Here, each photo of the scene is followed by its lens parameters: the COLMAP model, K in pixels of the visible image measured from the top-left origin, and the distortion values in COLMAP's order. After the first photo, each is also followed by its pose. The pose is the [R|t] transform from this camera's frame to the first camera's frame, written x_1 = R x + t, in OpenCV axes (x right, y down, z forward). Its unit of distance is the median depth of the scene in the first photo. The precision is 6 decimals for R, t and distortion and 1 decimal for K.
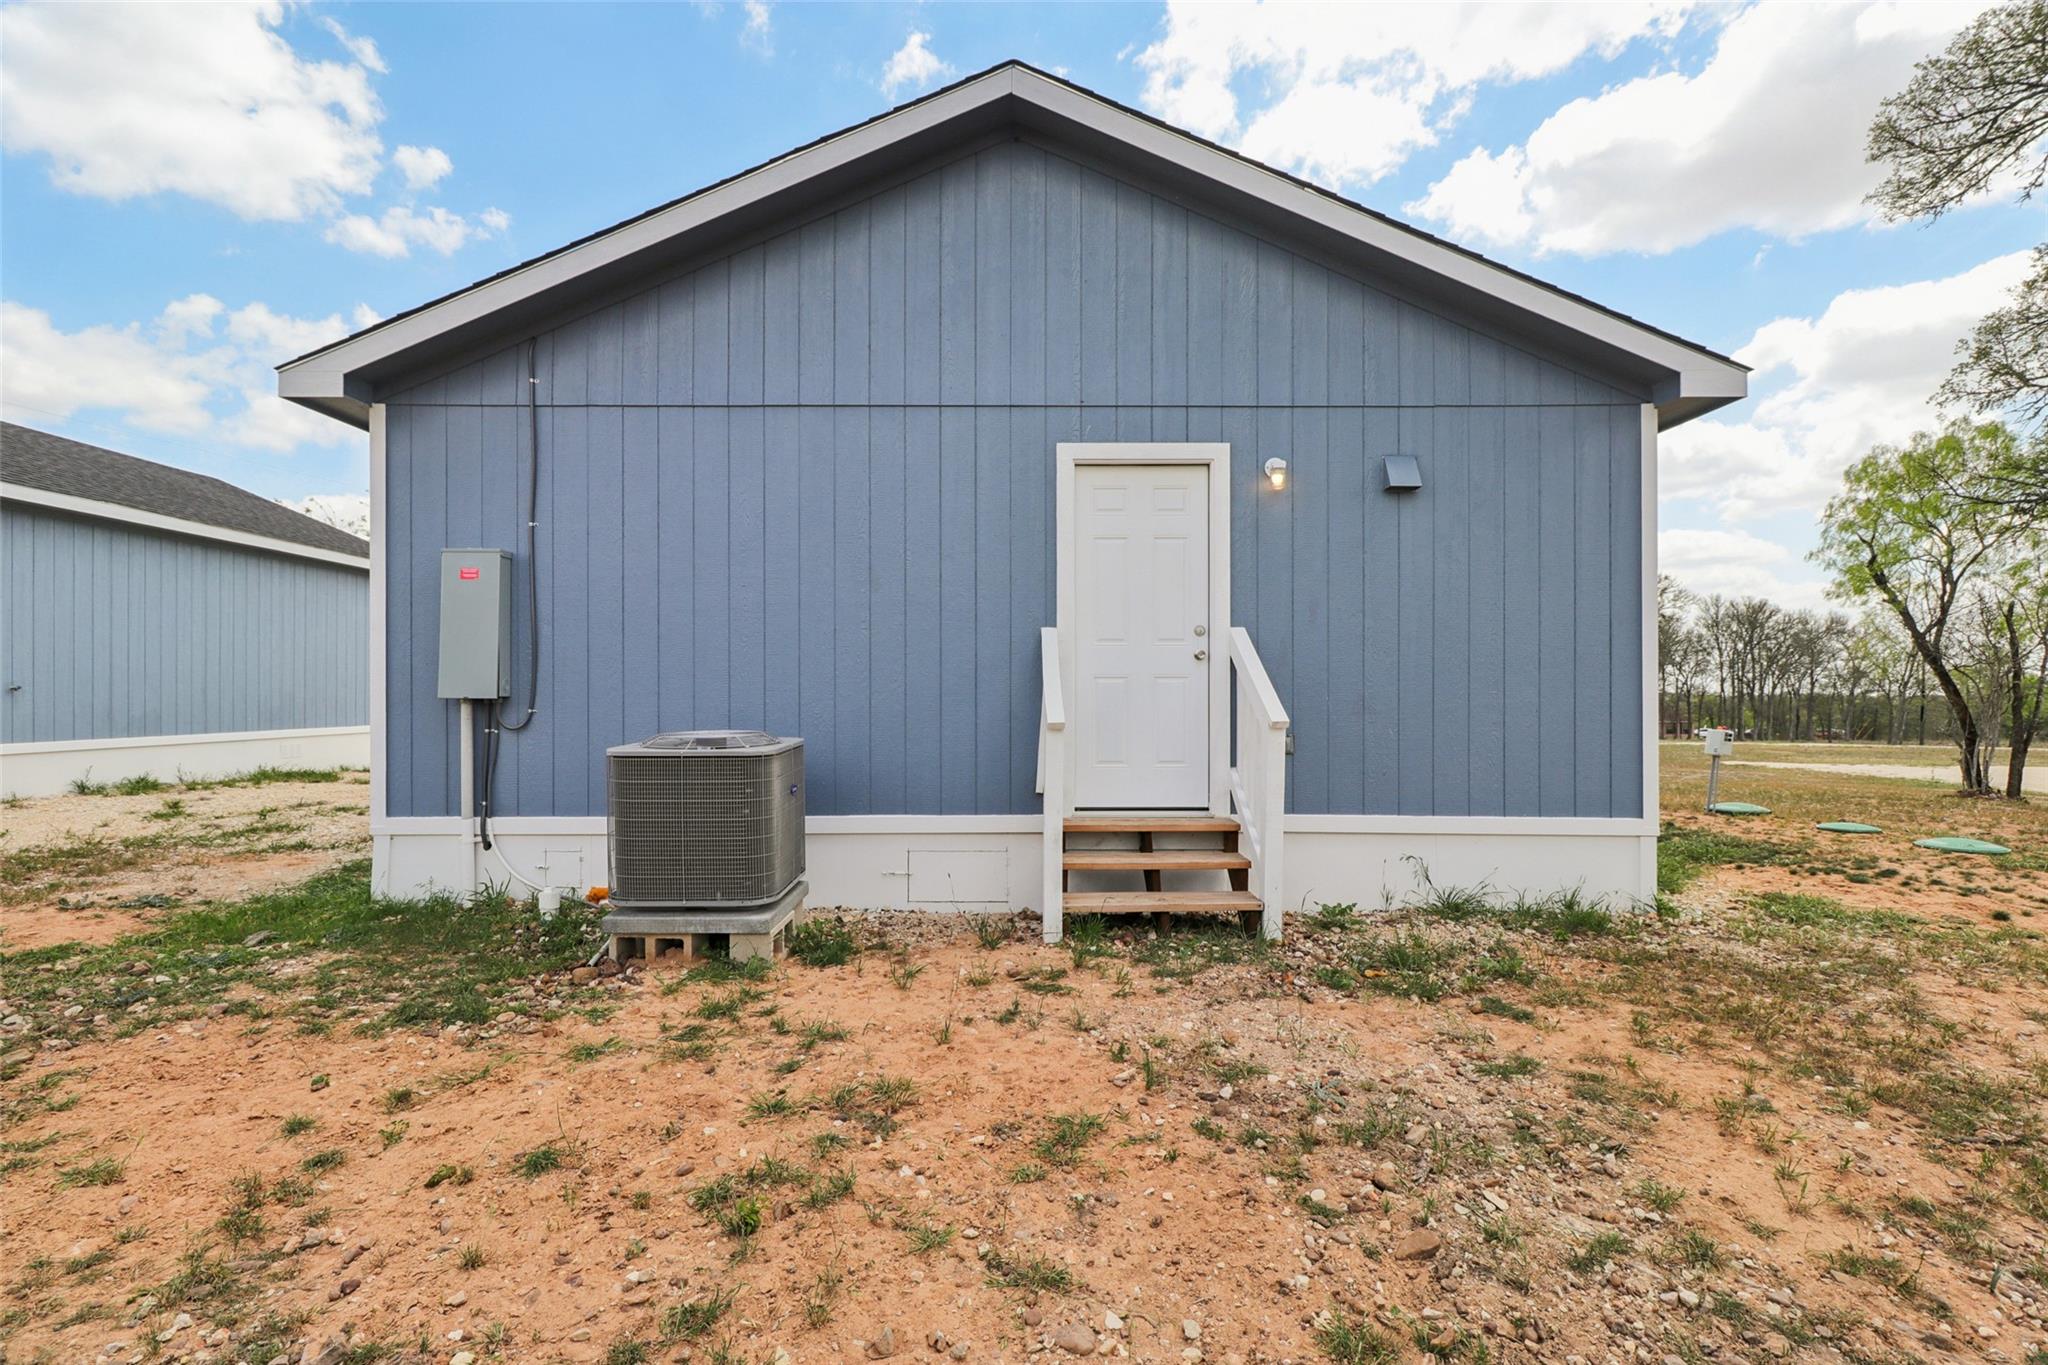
lens RADIAL K [[947.3, 0, 1042.6], [0, 947.3, 694.5], [0, 0, 1]] dist [0.001426, -0.000079]
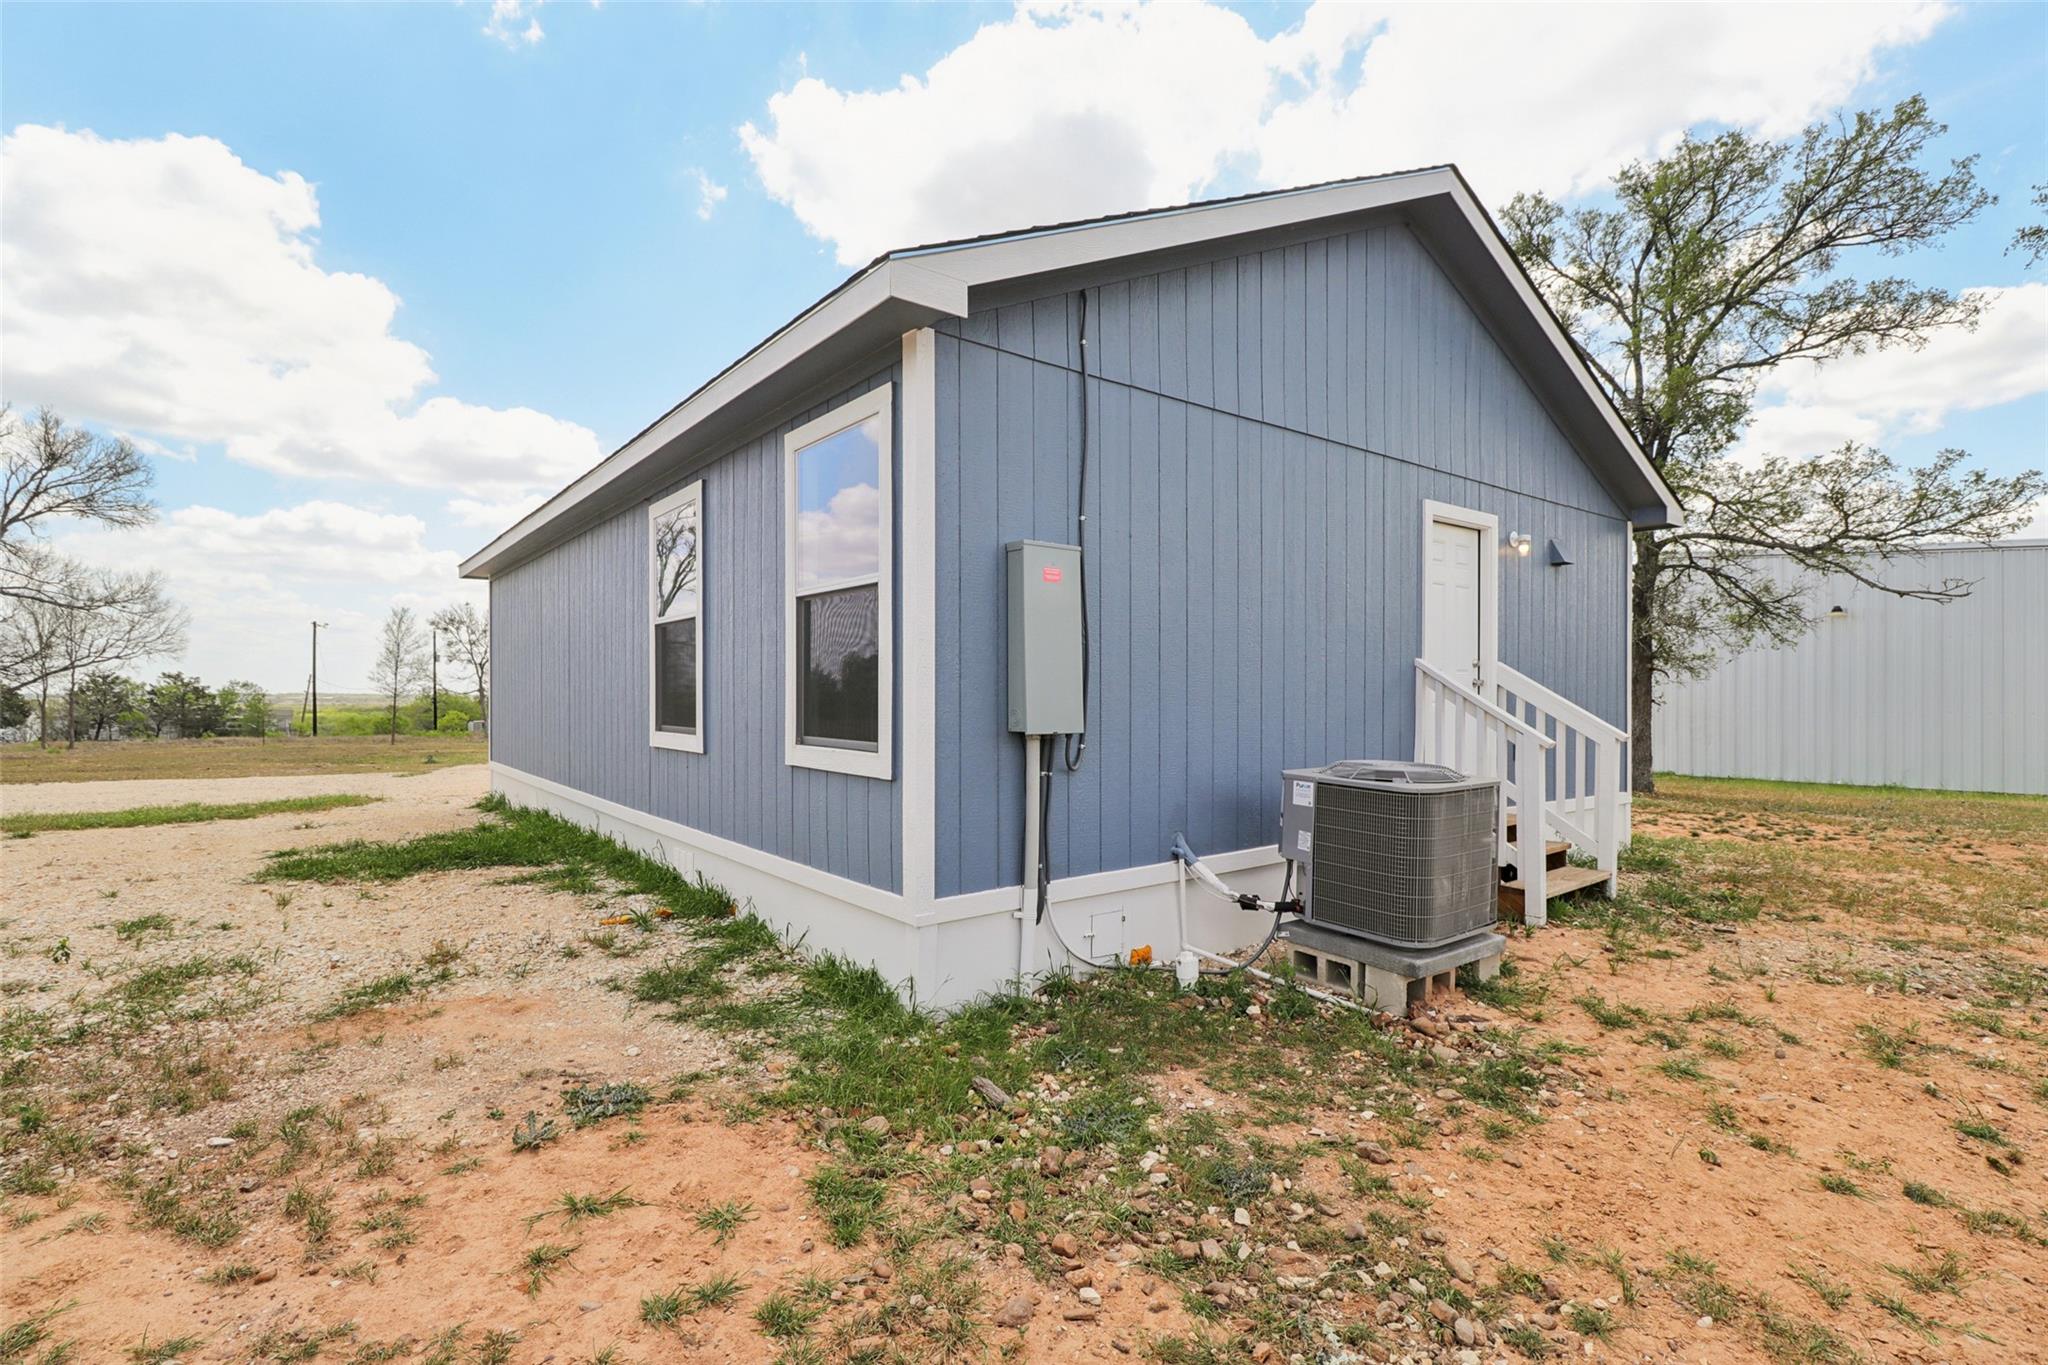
lens RADIAL K [[947.3, 0, 1027.0], [0, 947.3, 693.6], [0, 0, 1]] dist [0.001426, -0.000079]
pose [[0.790087, 0.000008, 0.612995, -1.138411], [-0.004150, 0.999977, 0.005335, -0.034799], [-0.612981, -0.006759, 0.790068, 0.406084]]
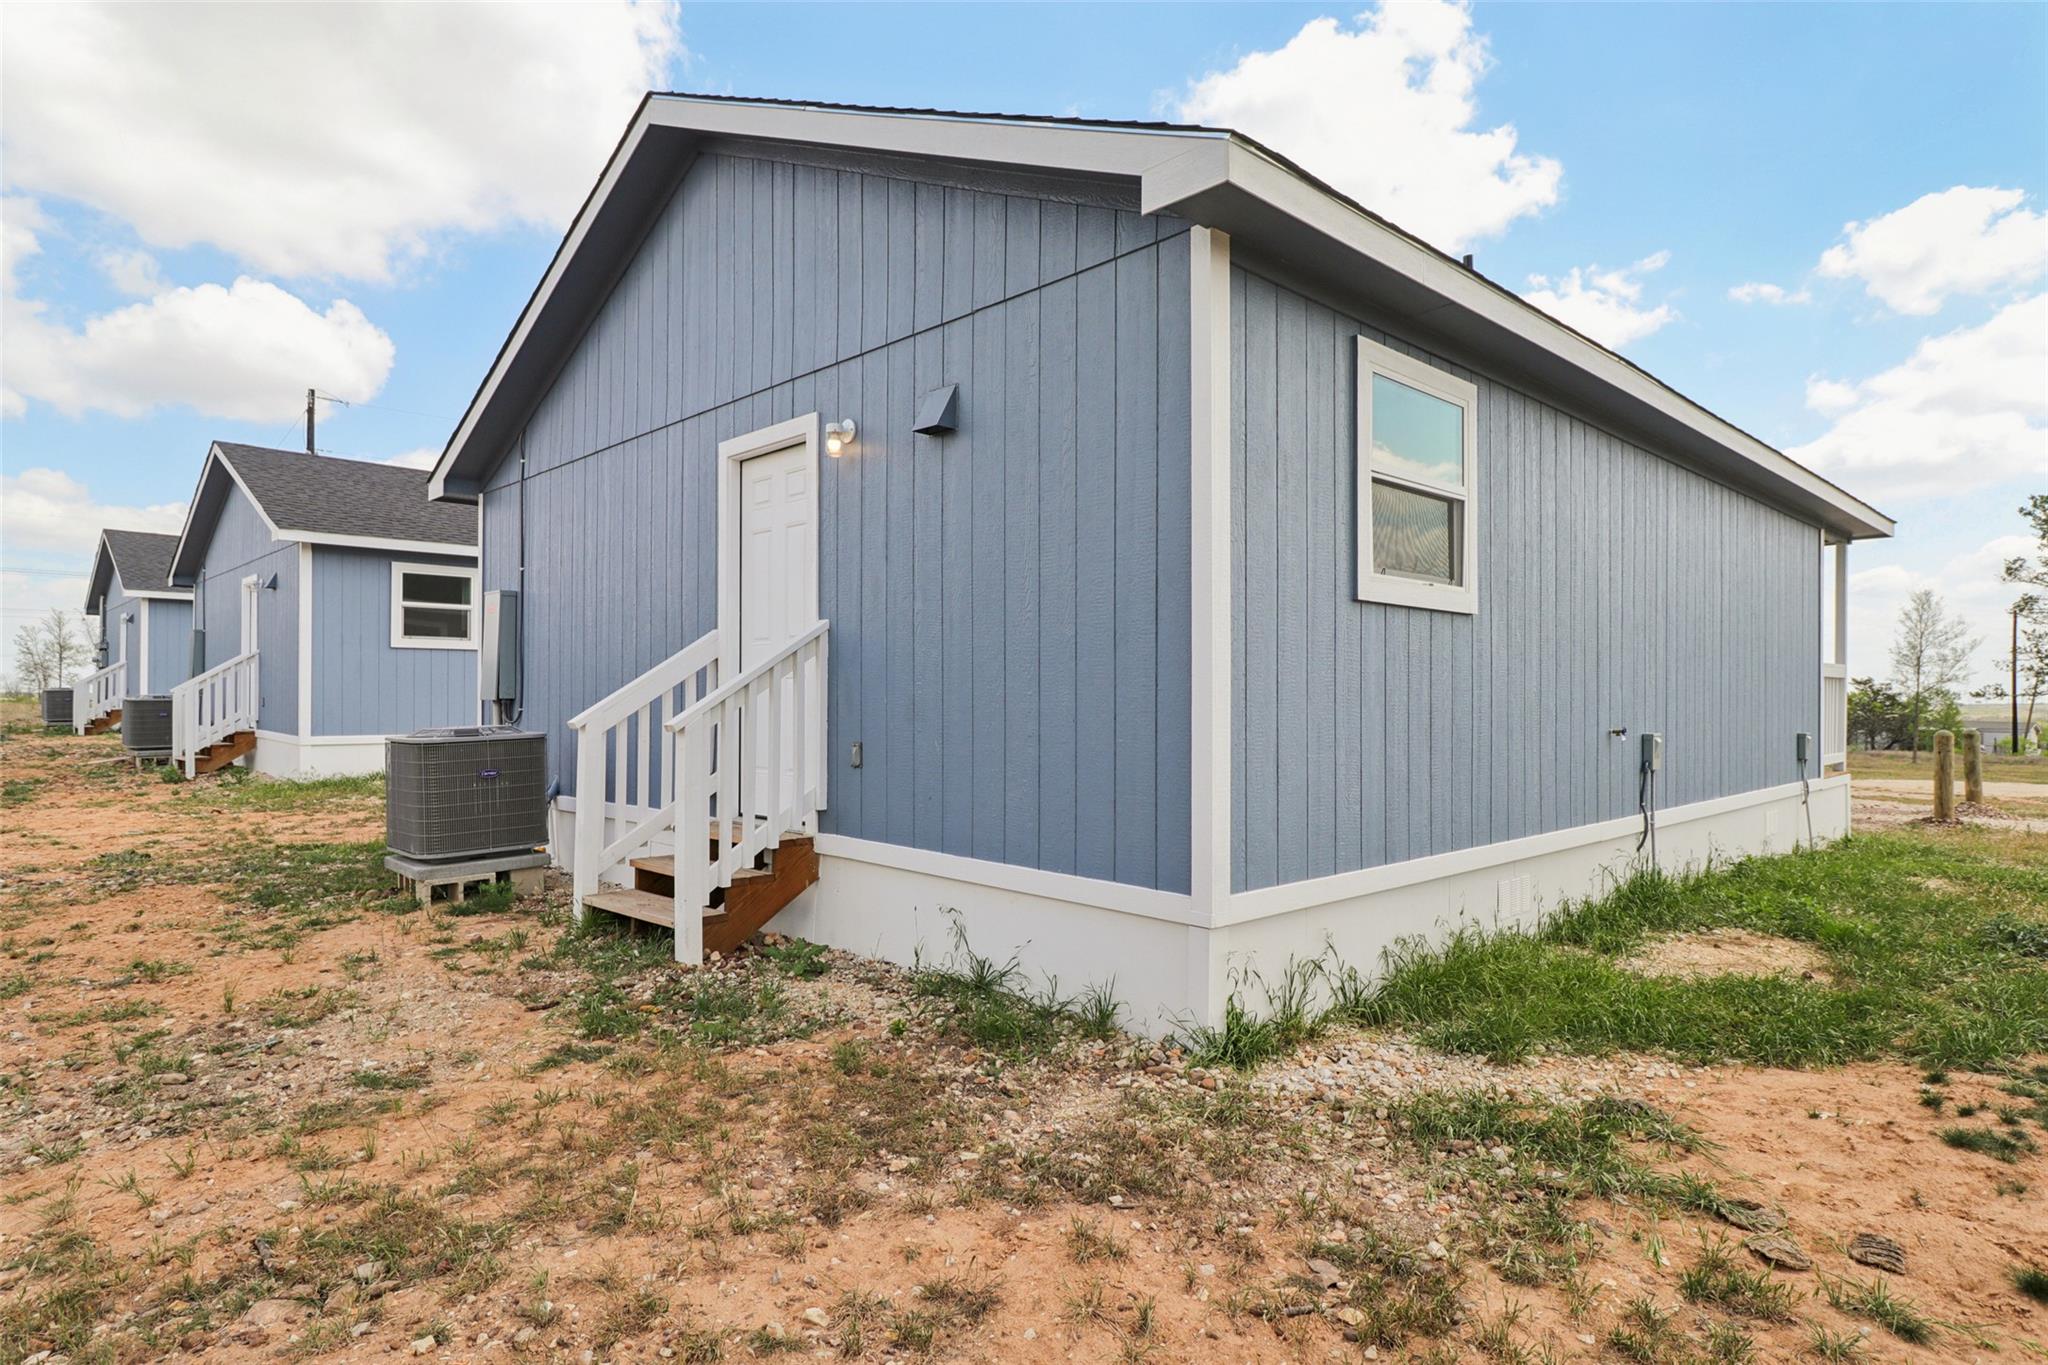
lens RADIAL K [[1129.6, 0, 1034.7], [0, 1129.6, 687.4], [0, 0, 1]] dist [-0.006440, -0.000650]
pose [[0.695520, -0.008465, -0.718457, 1.164634], [0.000387, 0.999935, -0.011407, 0.003915], [0.718506, 0.007656, 0.695478, 0.443006]]
